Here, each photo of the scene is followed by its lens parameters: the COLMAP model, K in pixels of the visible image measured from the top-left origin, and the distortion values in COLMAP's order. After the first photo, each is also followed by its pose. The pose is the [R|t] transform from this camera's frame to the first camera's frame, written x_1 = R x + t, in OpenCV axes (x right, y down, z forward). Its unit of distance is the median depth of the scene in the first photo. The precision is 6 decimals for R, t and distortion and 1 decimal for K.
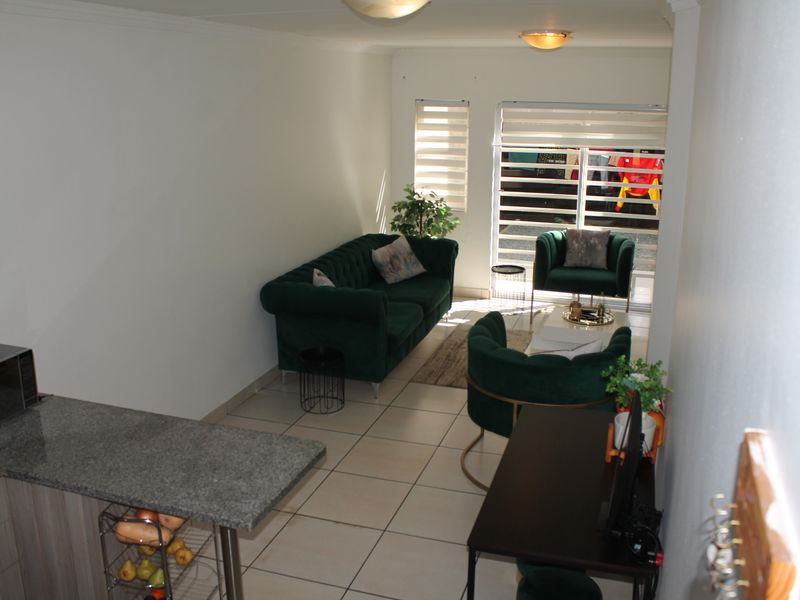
lens RADIAL K [[755.1, 0, 400.0], [0, 755.1, 300.0], [0, 0, 1]] dist [-0.182122, 0.155480]
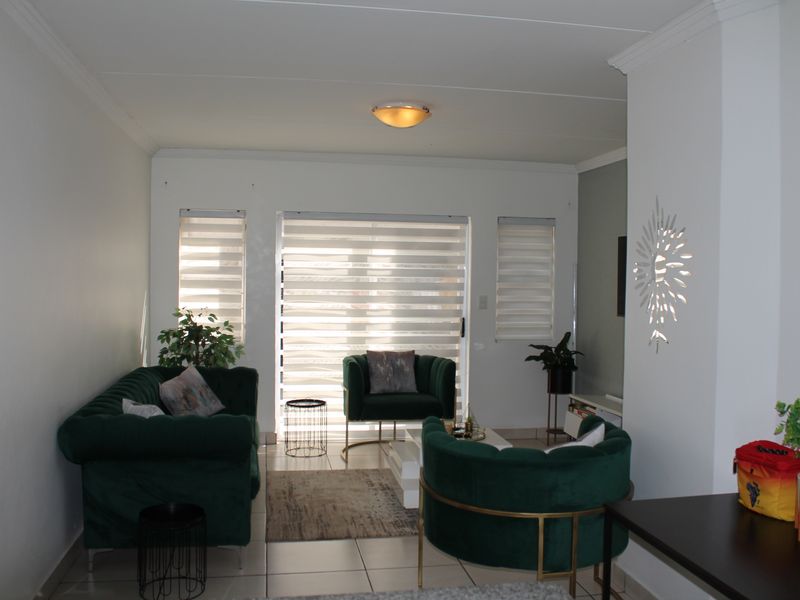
lens RADIAL K [[755.1, 0, 400.0], [0, 755.1, 300.0], [0, 0, 1]] dist [-0.182122, 0.155480]
pose [[0.878836, -0.007955, 0.477057, -0.169459], [0.120307, 0.971248, -0.205436, 0.033467], [-0.461706, 0.237938, 0.854525, 0.207868]]
